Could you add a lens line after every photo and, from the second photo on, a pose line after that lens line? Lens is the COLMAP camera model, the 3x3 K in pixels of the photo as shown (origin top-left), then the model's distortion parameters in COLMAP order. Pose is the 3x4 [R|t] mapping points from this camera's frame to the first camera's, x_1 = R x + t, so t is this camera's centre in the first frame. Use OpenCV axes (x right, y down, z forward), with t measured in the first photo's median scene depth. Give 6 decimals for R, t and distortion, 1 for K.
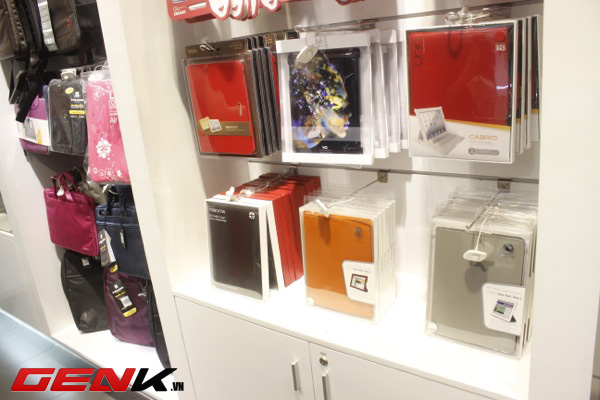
lens RADIAL K [[500.4, 0, 300.0], [0, 500.4, 200.0], [0, 0, 1]] dist [-0.148579, 0.121831]
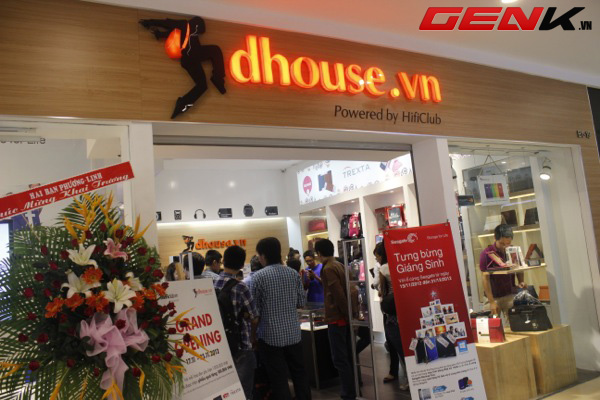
lens RADIAL K [[500.4, 0, 300.0], [0, 500.4, 200.0], [0, 0, 1]] dist [-0.148579, 0.121831]
pose [[0.907564, -0.034861, -0.418465, 1.210354], [-0.115570, 0.937325, -0.328734, 0.930020], [0.403698, 0.346709, 0.846653, -3.888305]]
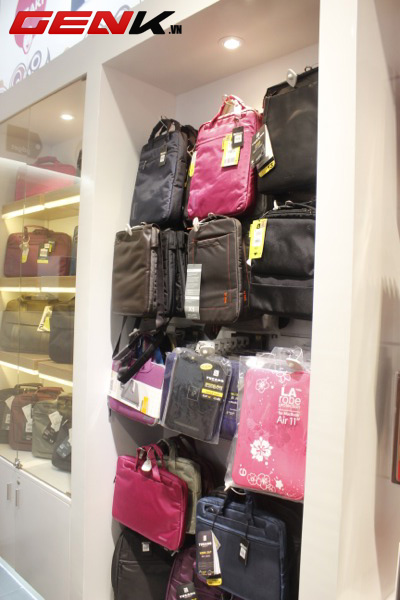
lens RADIAL K [[500.4, 0, 200.0], [0, 500.4, 300.0], [0, 0, 1]] dist [-0.148579, 0.121831]
pose [[0.982496, 0.134852, -0.128518, -0.384077], [-0.165636, 0.948098, -0.271432, -0.090719], [0.085244, 0.287968, 0.953838, 0.089060]]
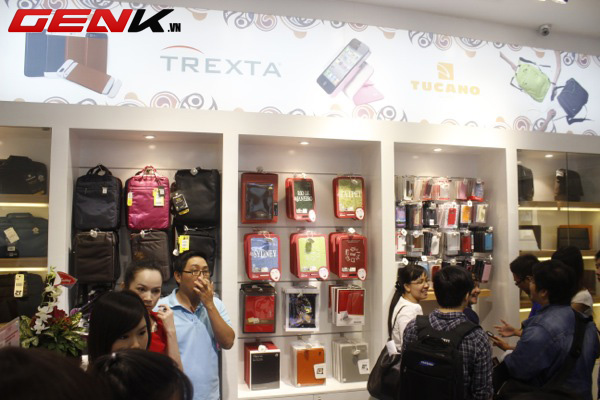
lens RADIAL K [[500.4, 0, 300.0], [0, 500.4, 200.0], [0, 0, 1]] dist [-0.148579, 0.121831]
pose [[0.627334, 0.146468, 0.764852, -1.647762], [0.159711, 0.937078, -0.310445, 0.073068], [-0.762197, 0.316909, 0.564469, -0.613431]]
